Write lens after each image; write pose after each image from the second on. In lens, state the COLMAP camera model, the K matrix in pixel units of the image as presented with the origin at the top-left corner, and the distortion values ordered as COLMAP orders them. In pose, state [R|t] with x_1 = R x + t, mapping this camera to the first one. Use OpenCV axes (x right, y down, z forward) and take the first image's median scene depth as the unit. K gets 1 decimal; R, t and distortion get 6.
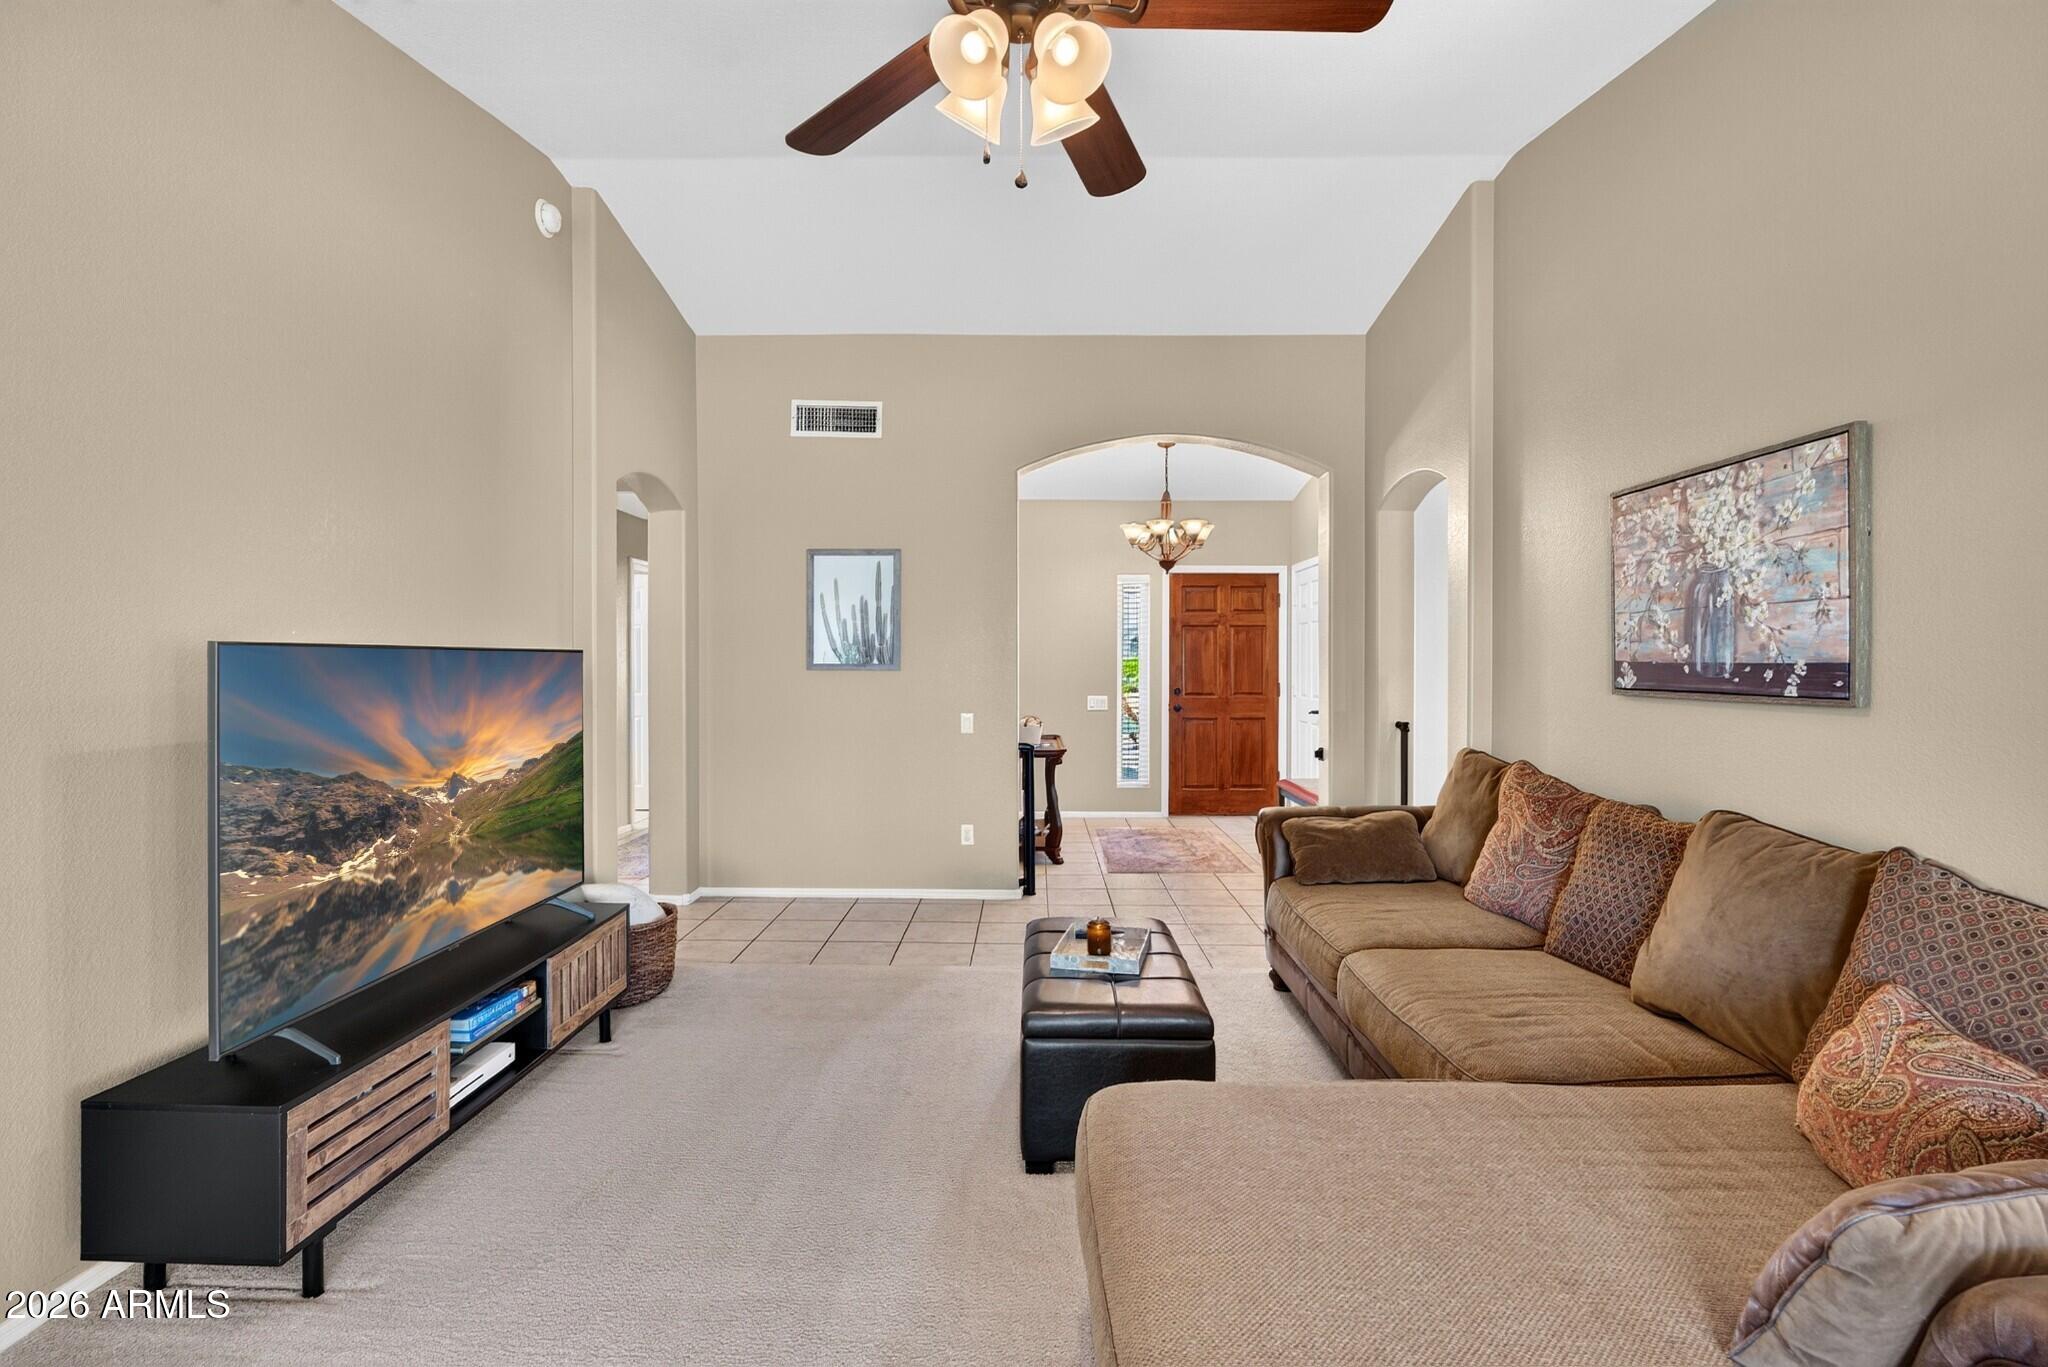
lens RADIAL K [[906.0, 0, 991.4], [0, 906.0, 687.6], [0, 0, 1]] dist [-0.003068, -0.000031]
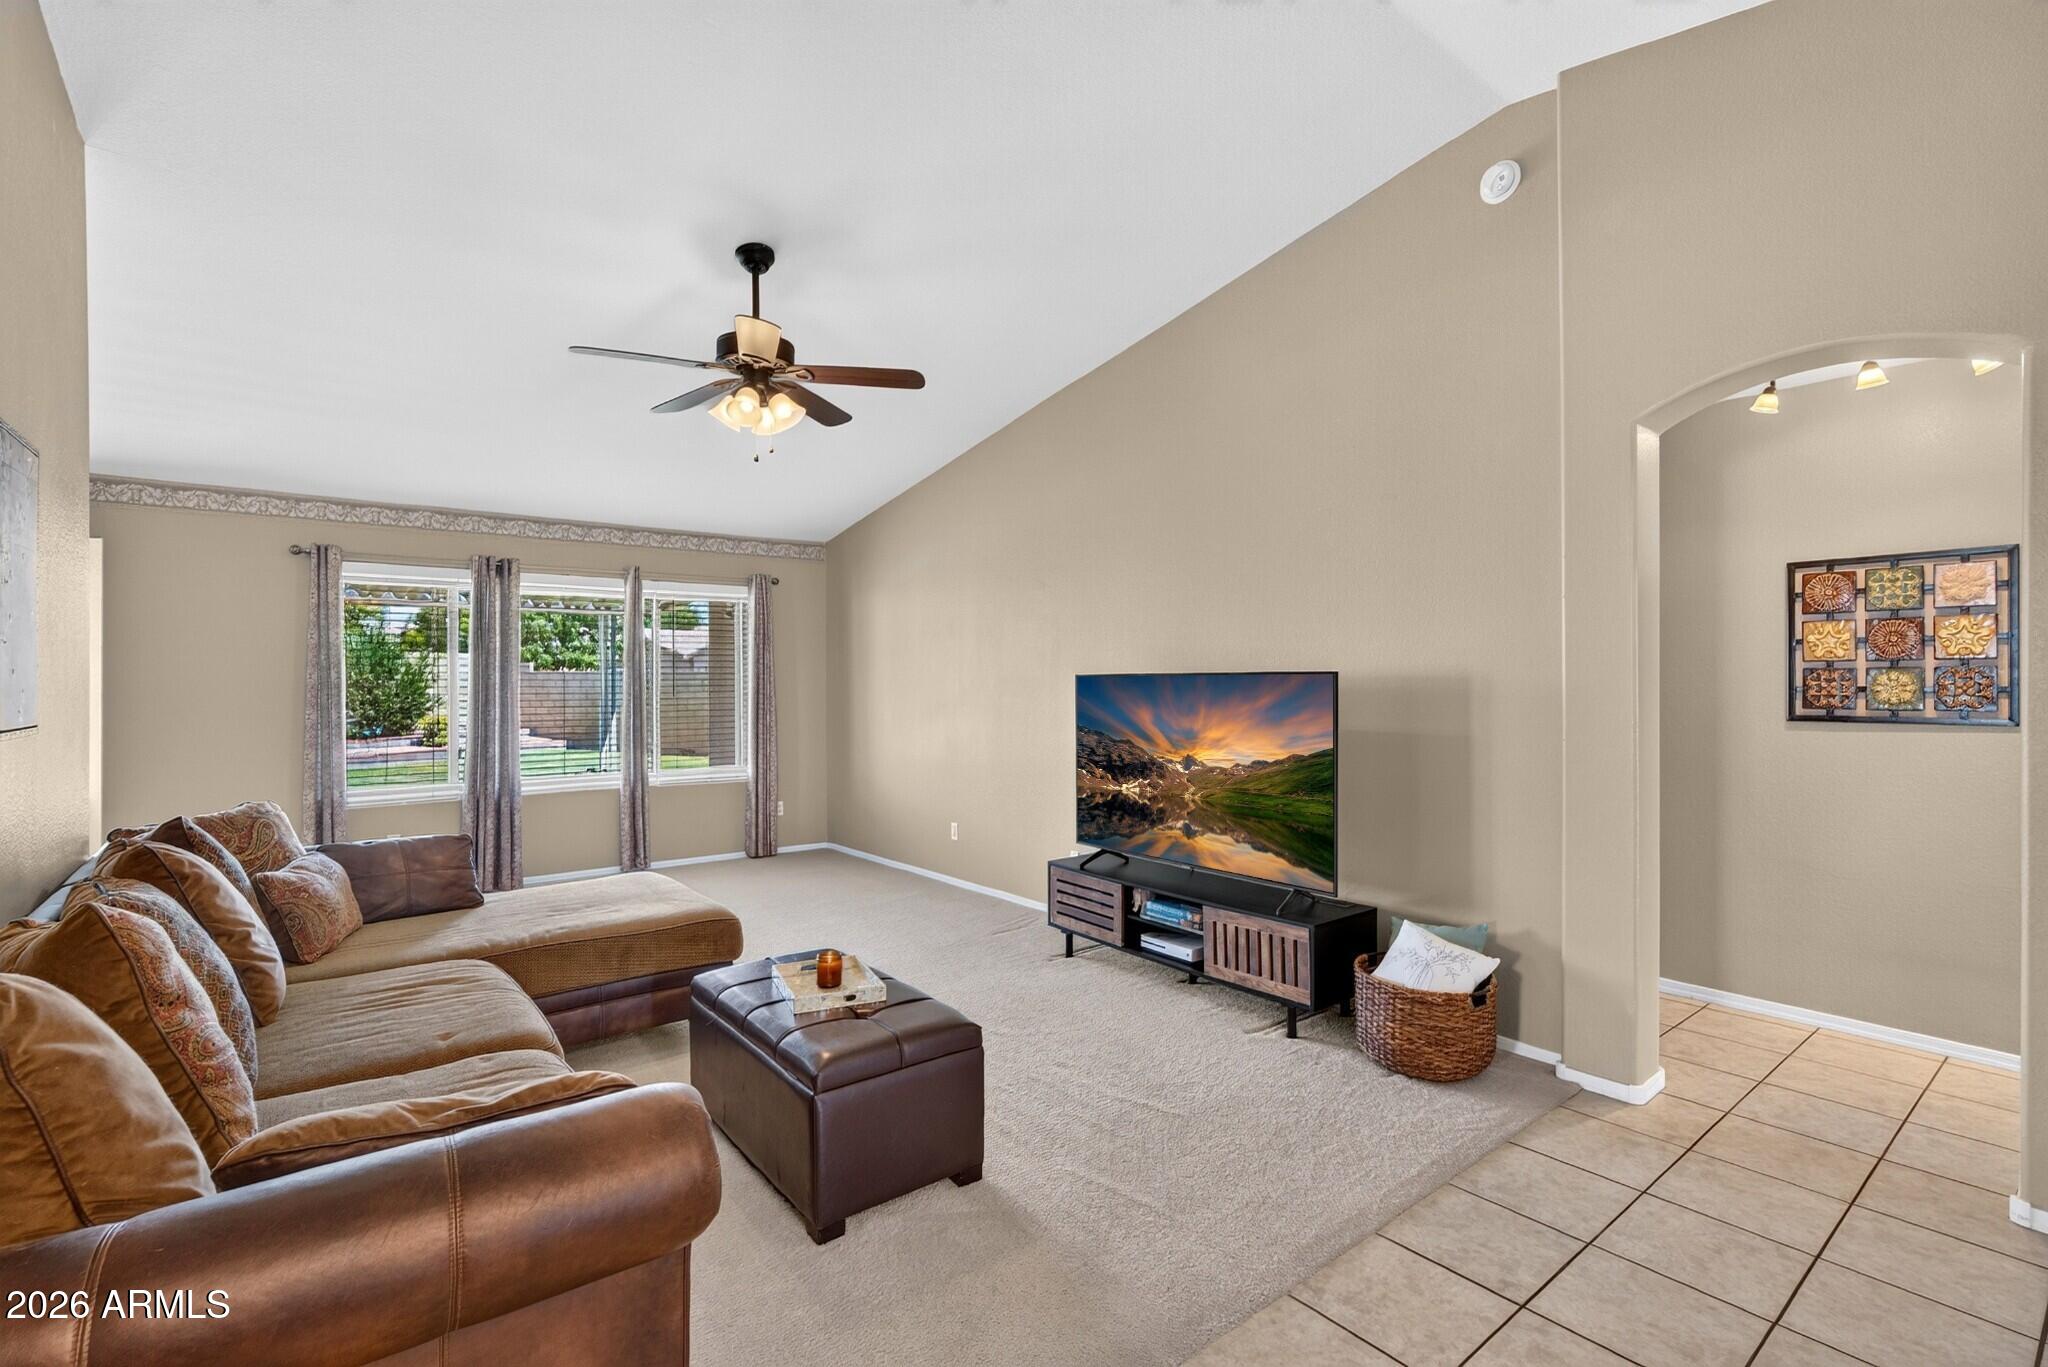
lens RADIAL K [[906.0, 0, 991.4], [0, 906.0, 687.6], [0, 0, 1]] dist [-0.003068, -0.000031]
pose [[-0.766734, 0.001414, -0.641963, 0.683242], [-0.018255, 0.999545, 0.024005, -0.053106], [0.641705, 0.030125, -0.766359, 2.025511]]
